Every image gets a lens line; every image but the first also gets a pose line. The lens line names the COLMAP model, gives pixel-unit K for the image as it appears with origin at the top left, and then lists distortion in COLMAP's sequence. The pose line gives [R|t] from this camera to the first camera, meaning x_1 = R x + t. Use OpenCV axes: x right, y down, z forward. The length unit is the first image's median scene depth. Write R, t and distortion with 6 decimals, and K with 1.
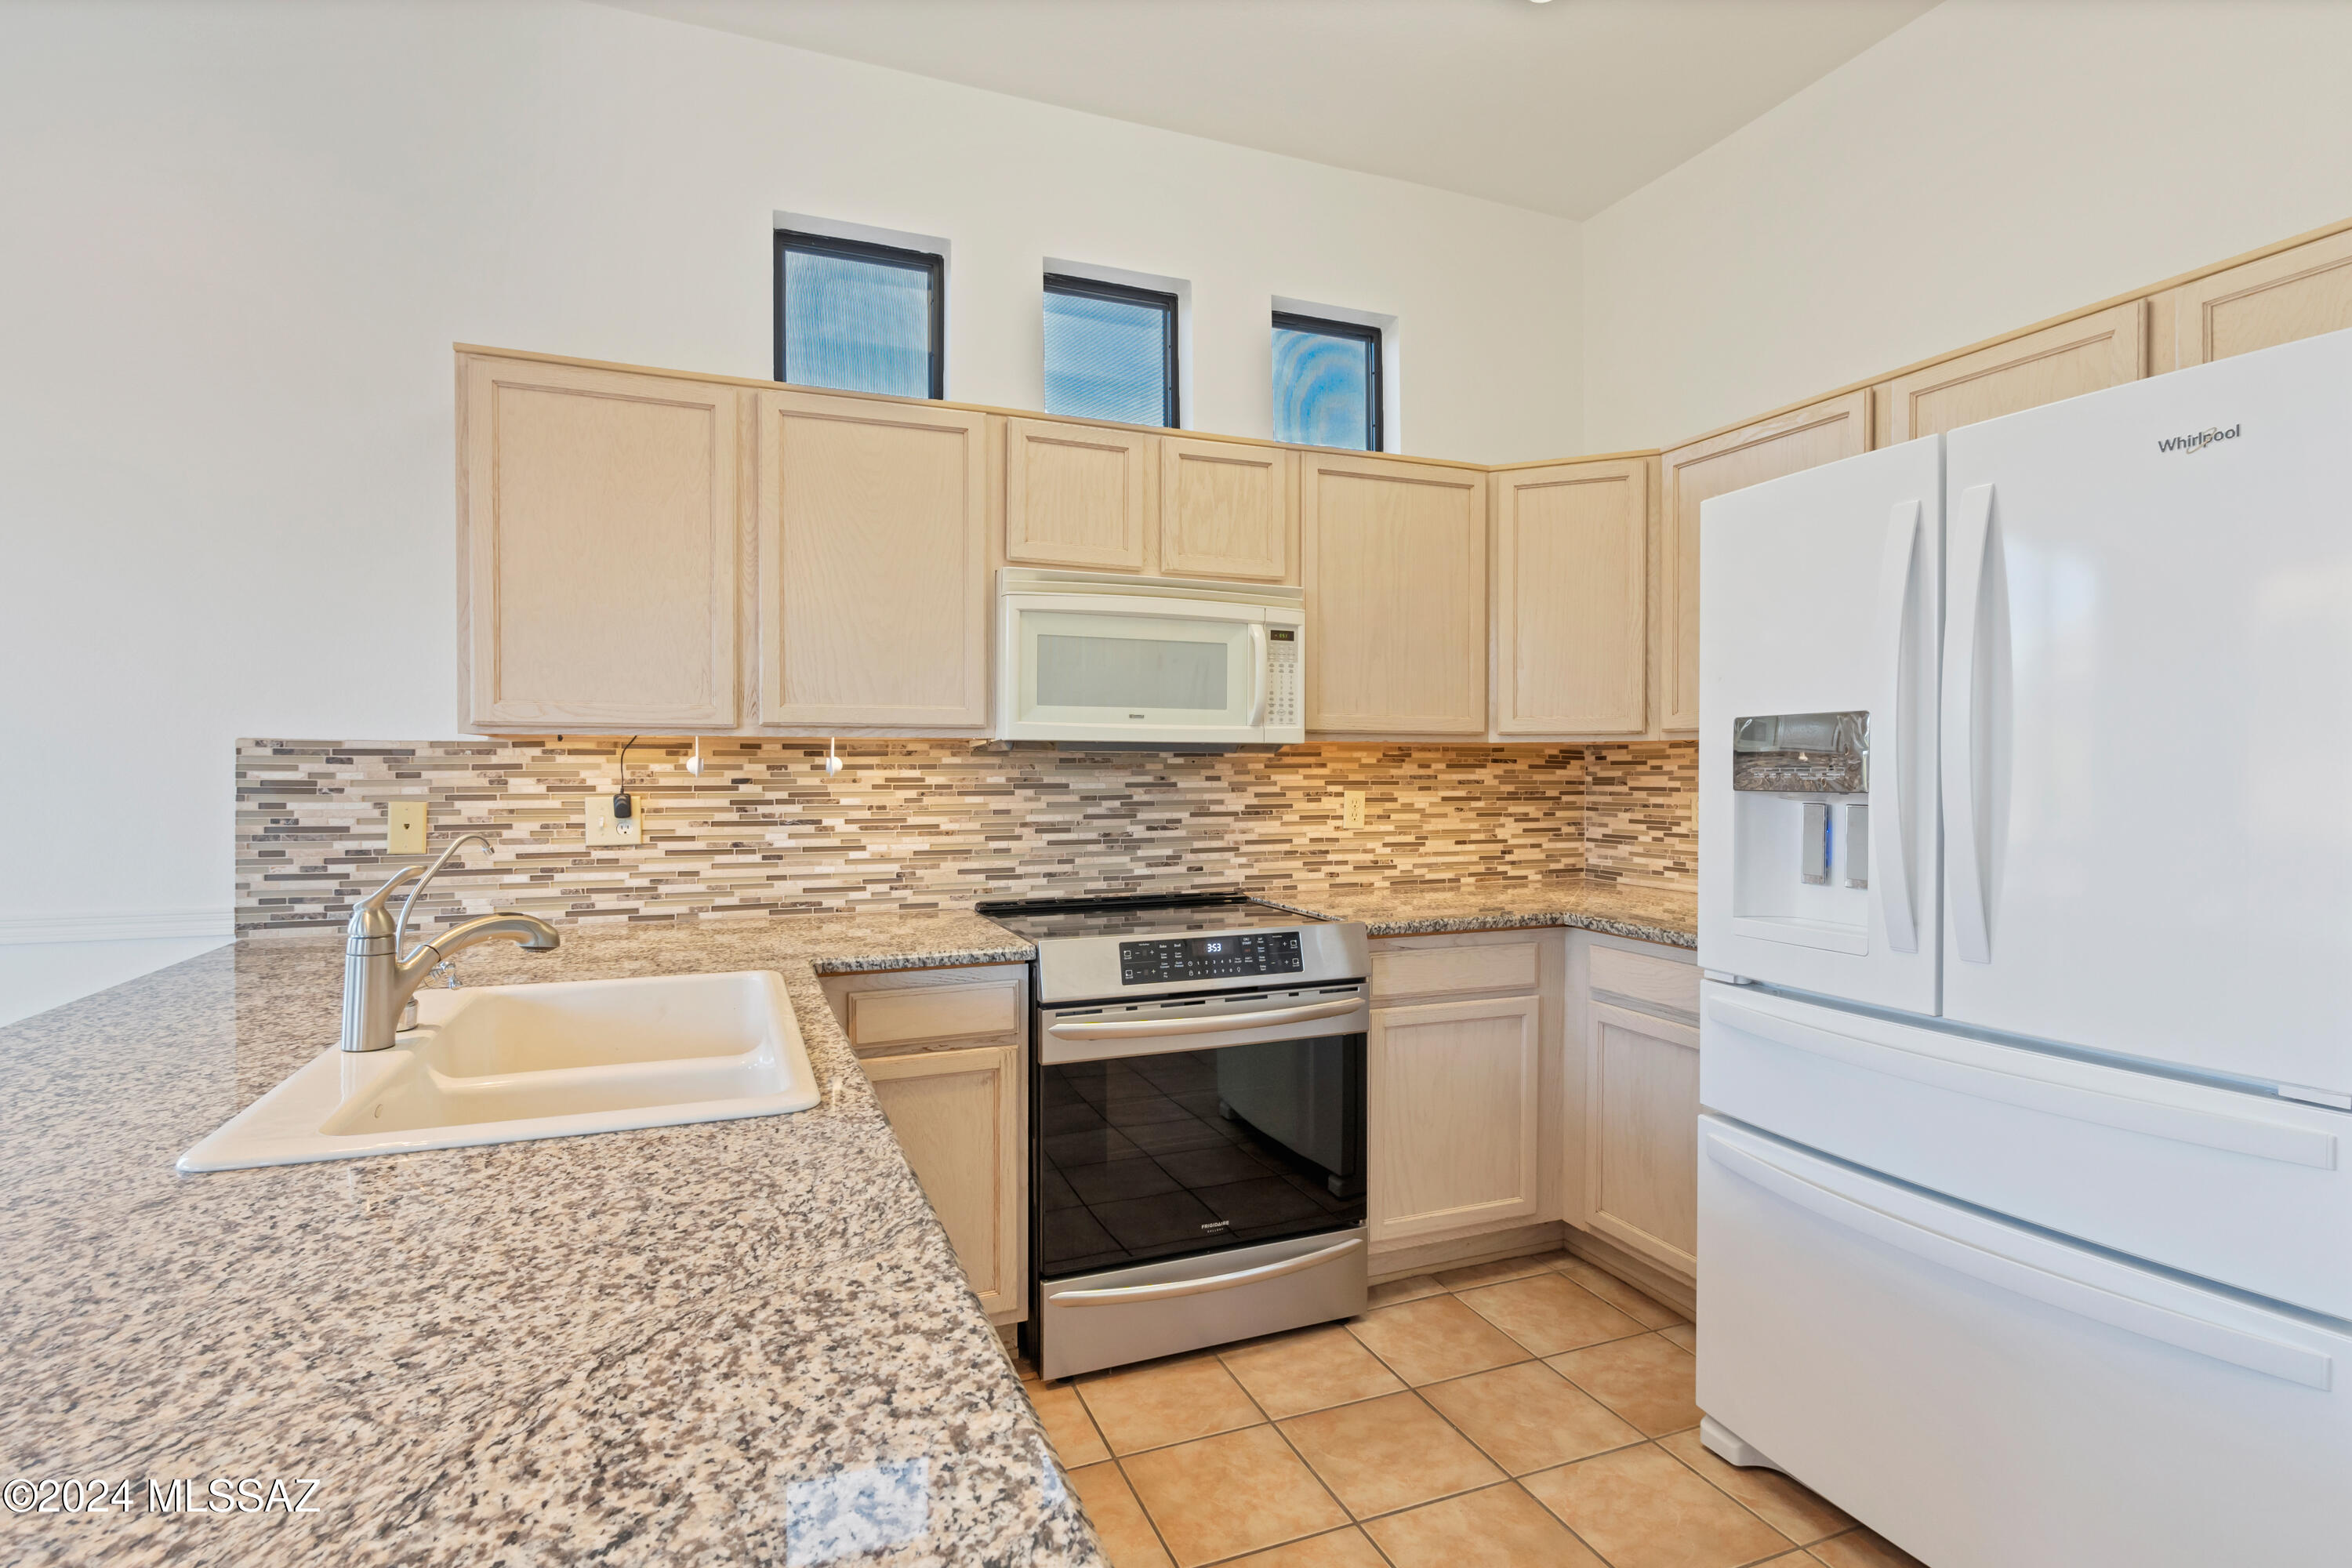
lens RADIAL K [[1083.0, 0, 1144.9], [0, 1083.0, 775.5], [0, 0, 1]] dist [-0.008360, 0.000970]
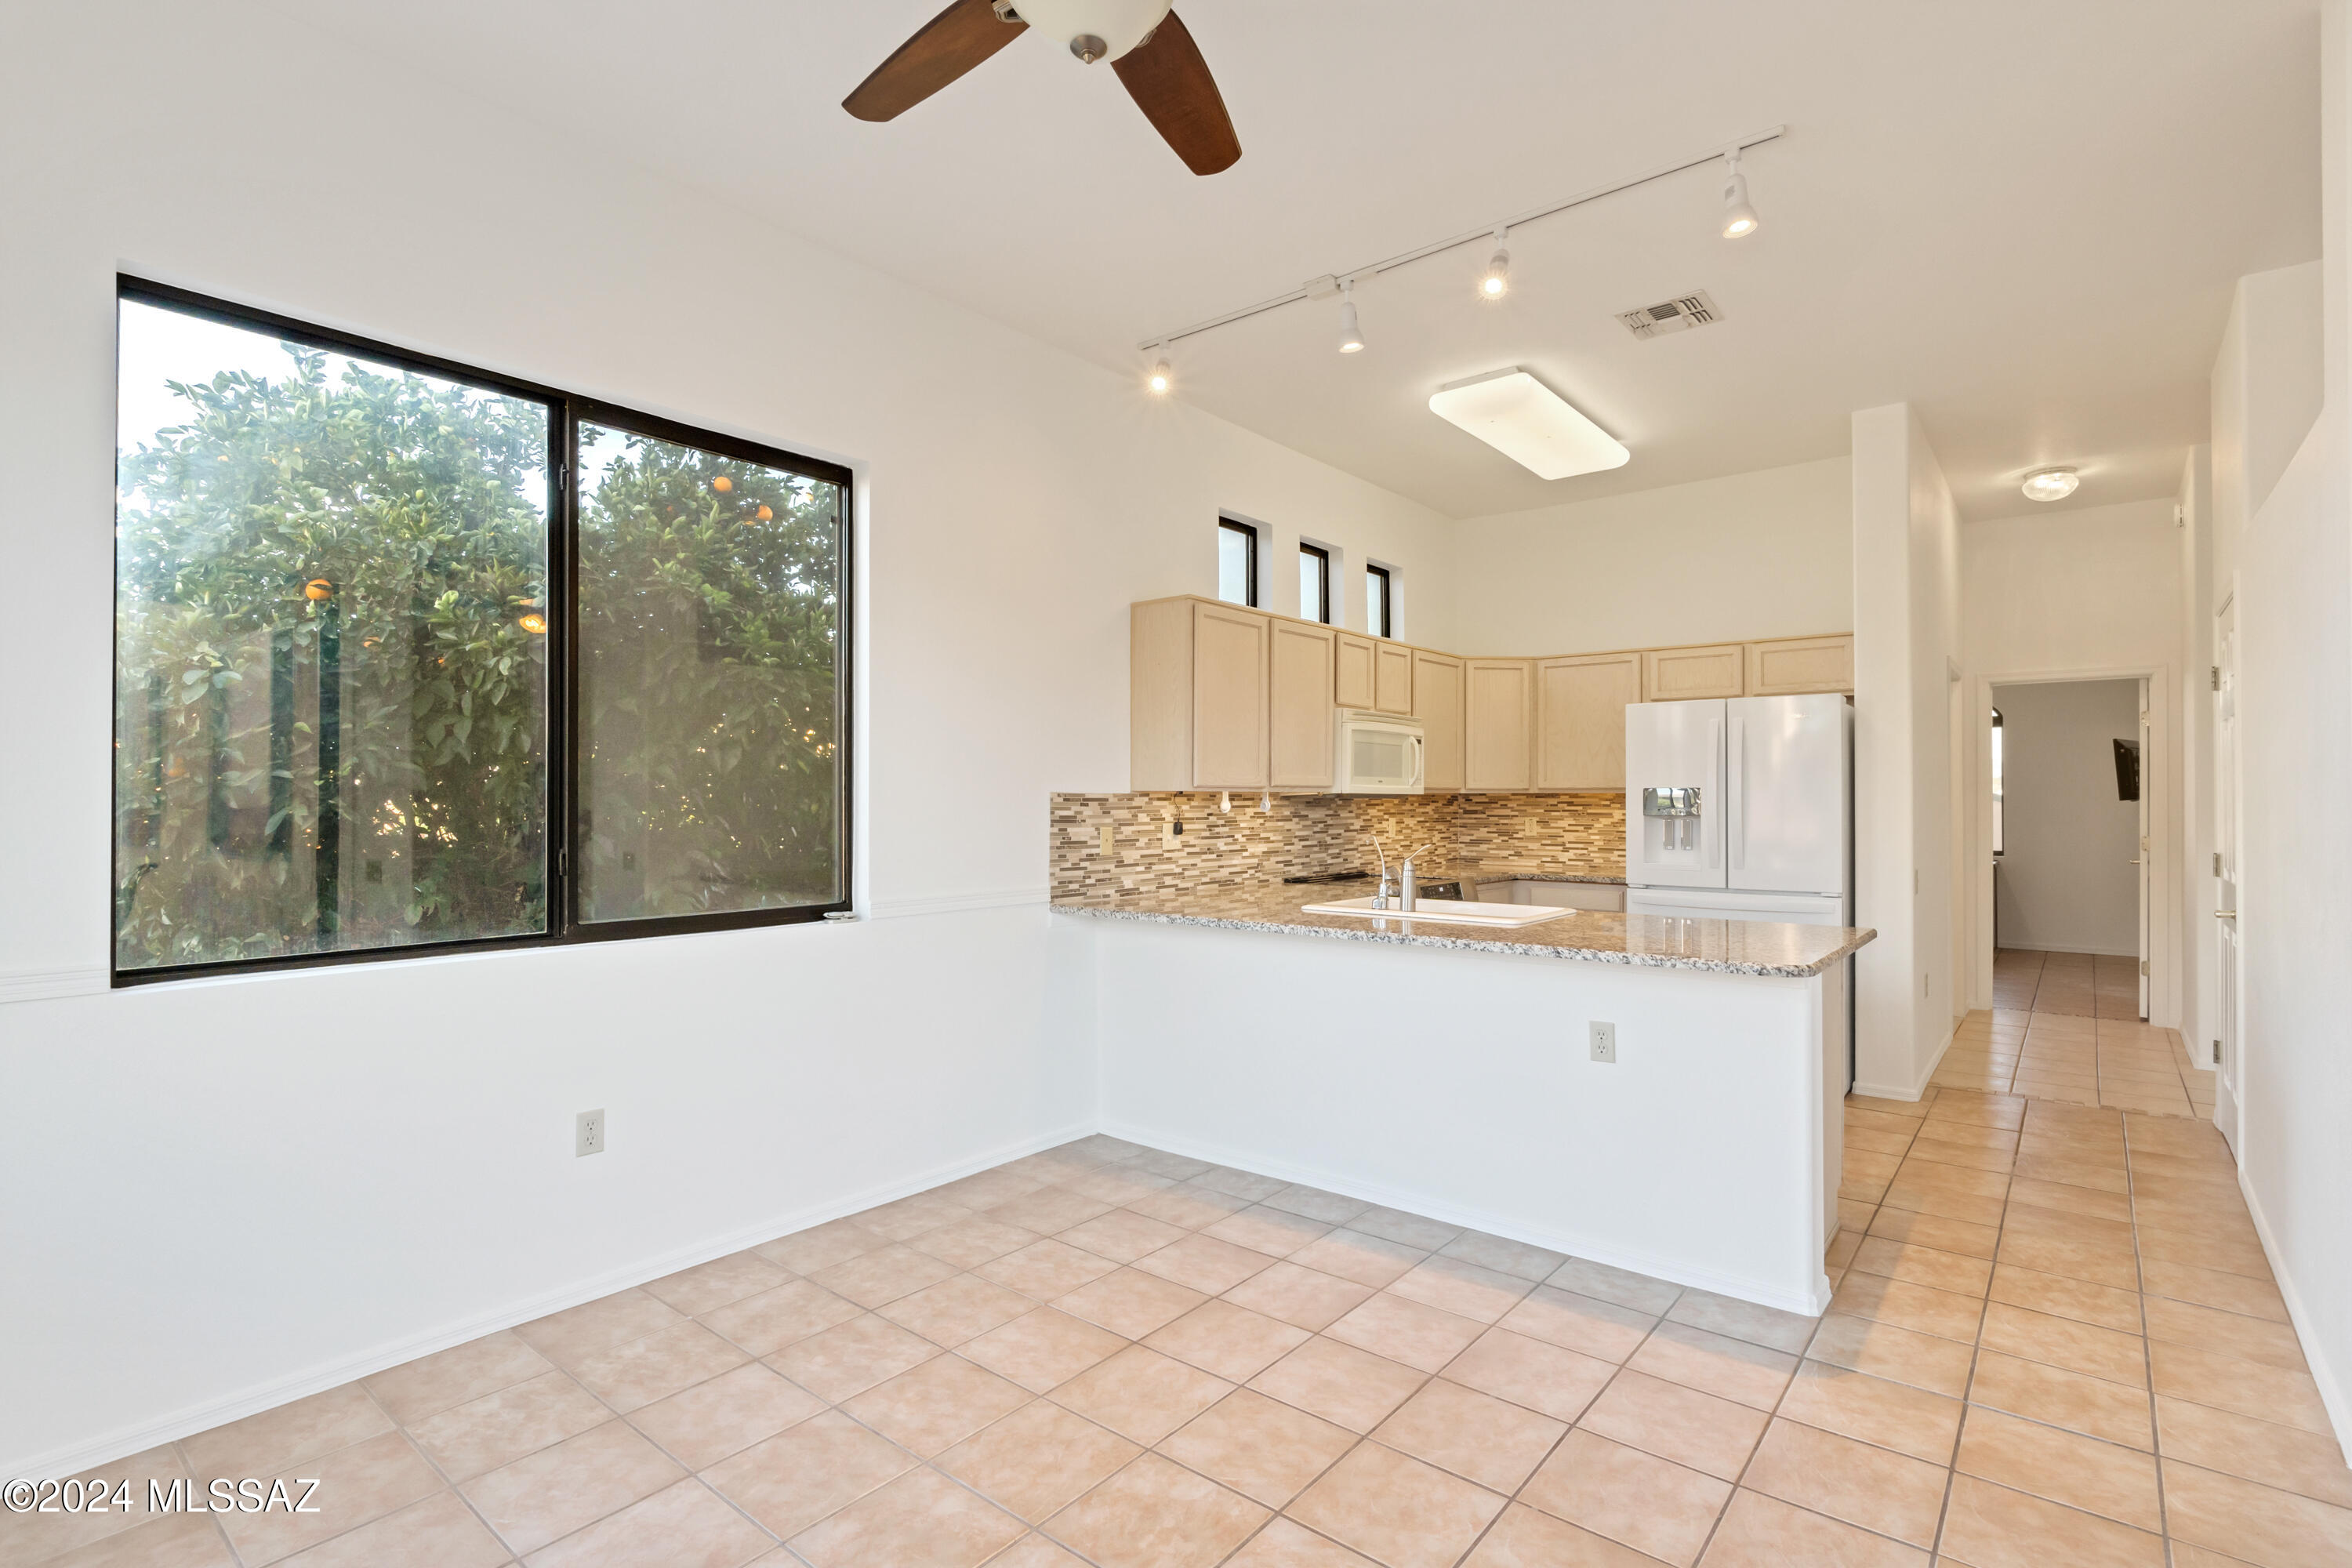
lens RADIAL K [[1103.5, 0, 1155.6], [0, 1103.5, 788.6], [0, 0, 1]] dist [0.000113, 0.000519]
pose [[0.874943, 0.004717, 0.484204, -1.328833], [0.003287, 0.999872, -0.015680, -0.009661], [-0.484216, 0.015310, 0.874815, -0.590218]]
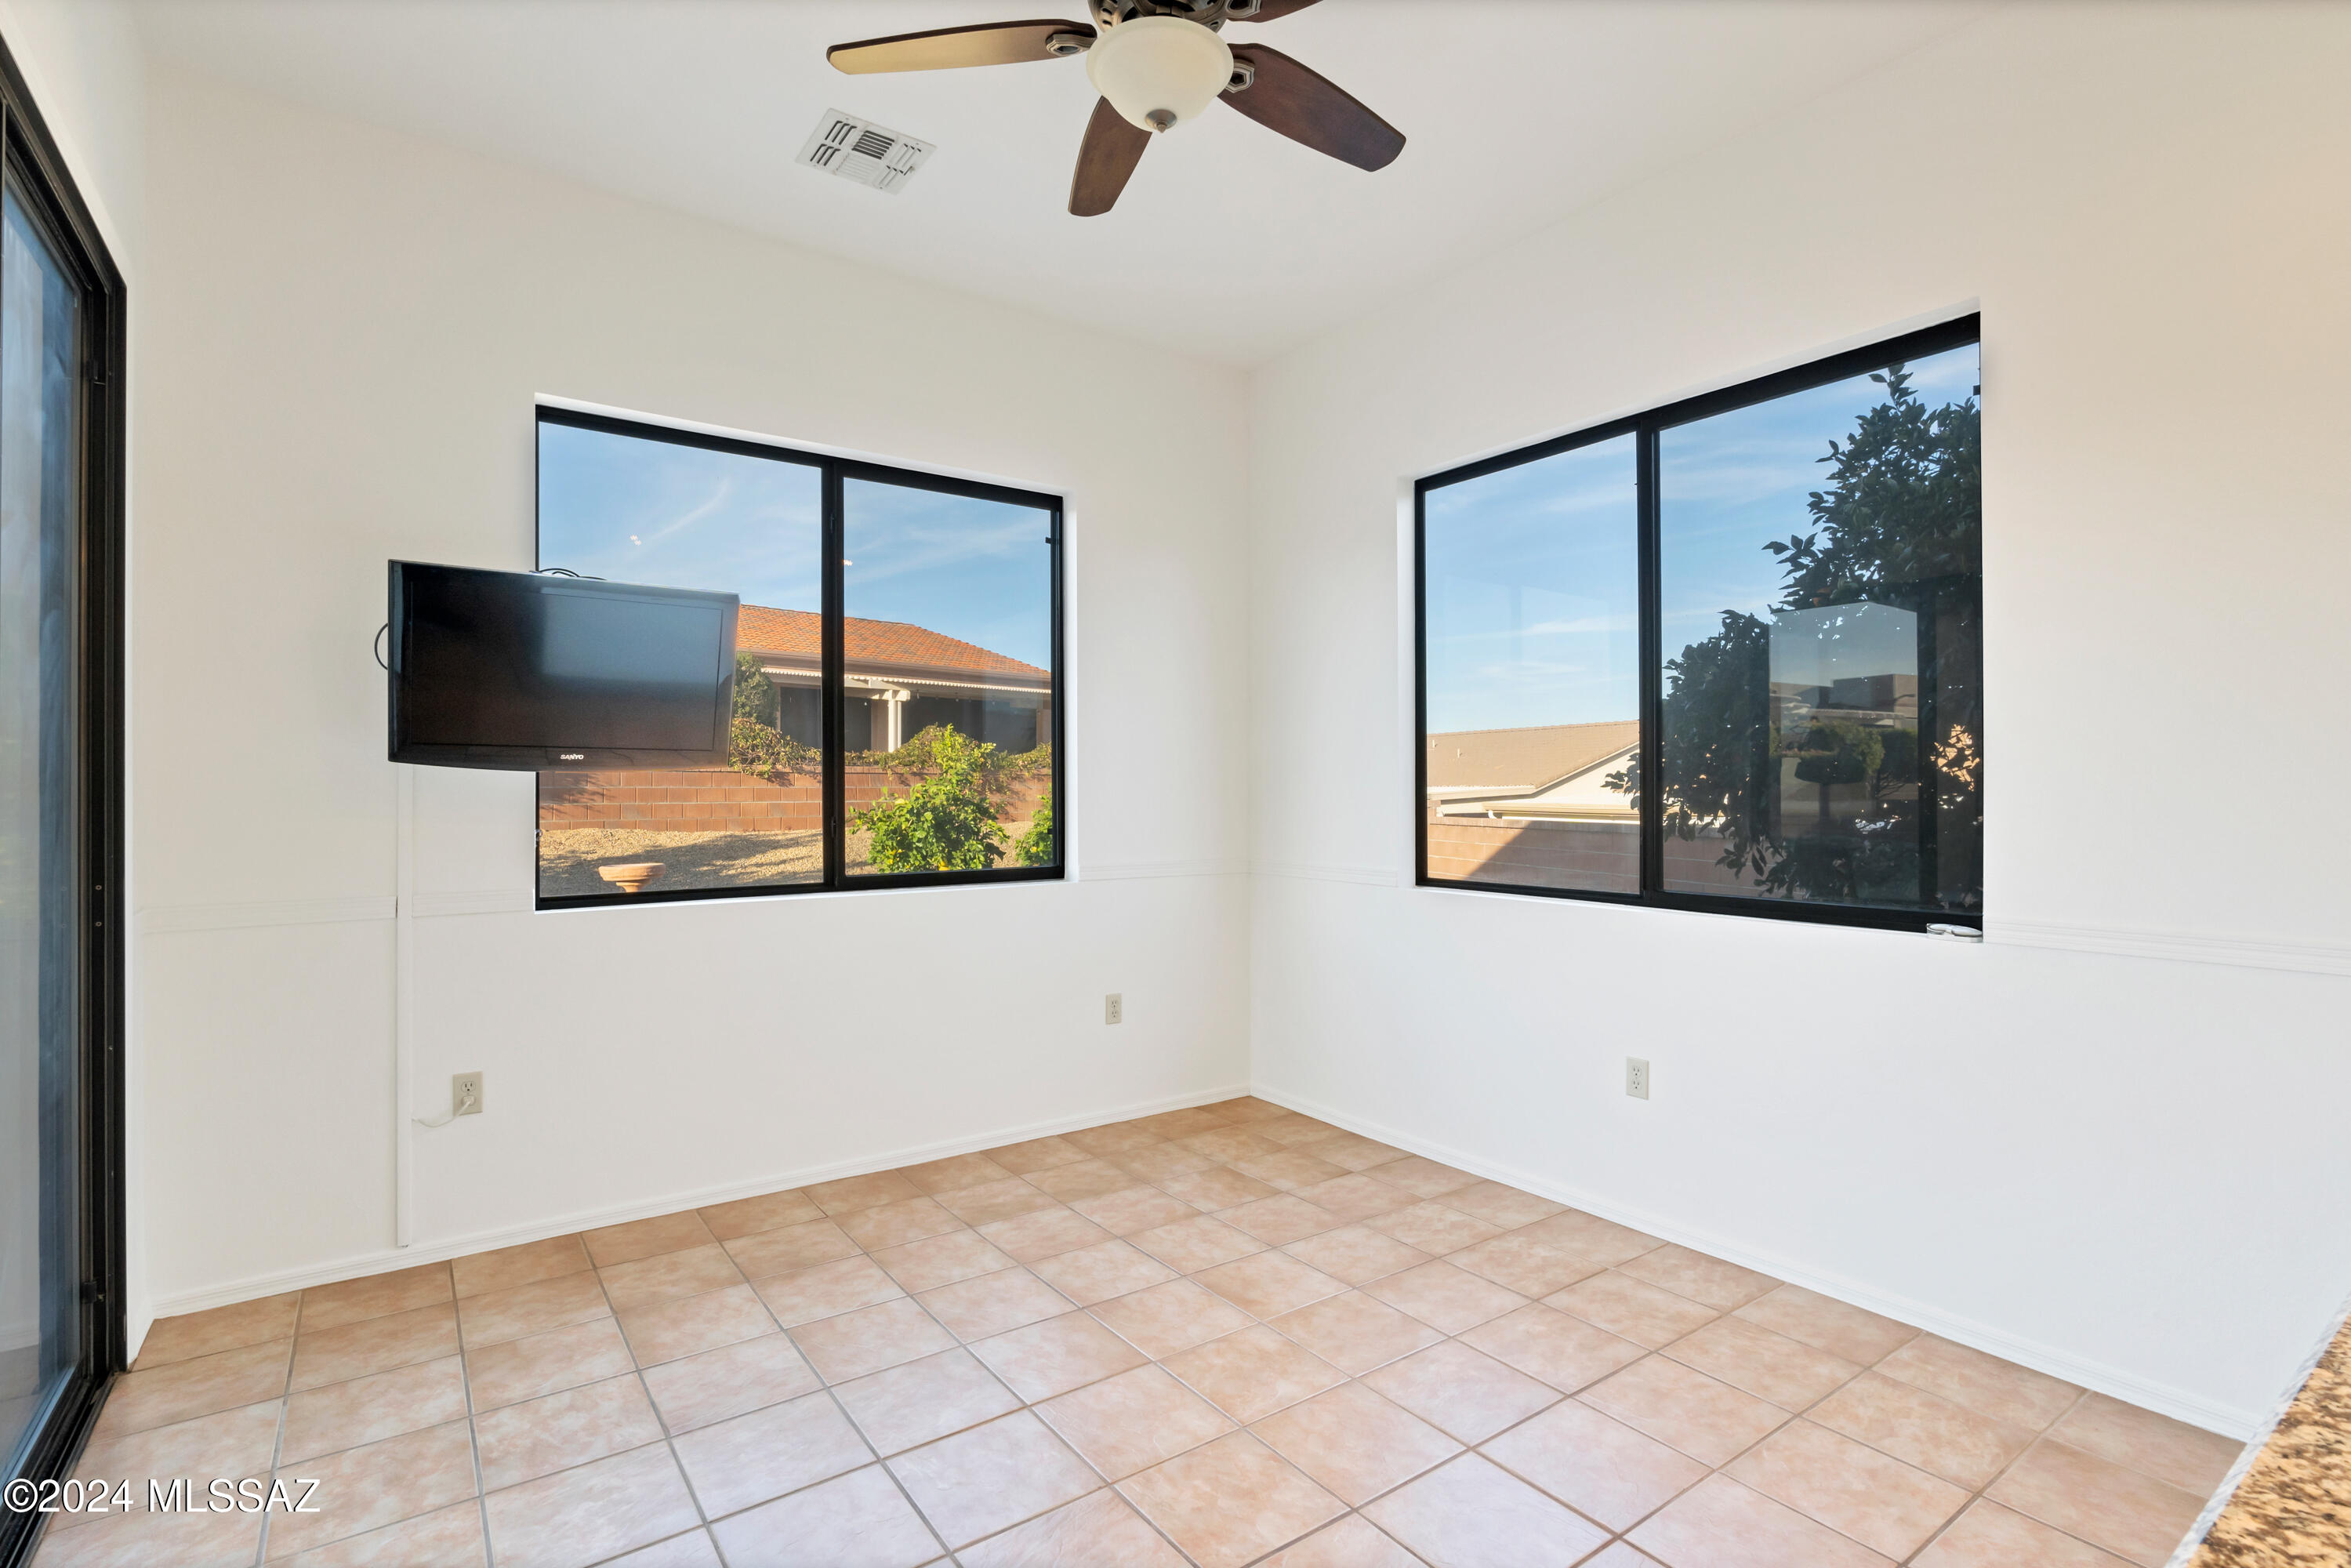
lens RADIAL K [[1107.3, 0, 1184.3], [0, 1107.3, 785.0], [0, 0, 1]] dist [-0.018713, 0.000341]
pose [[0.259692, -0.004626, -0.965680, -0.277583], [-0.005954, 0.999962, -0.006392, 0.001488], [0.965673, 0.007409, 0.259655, -0.162259]]
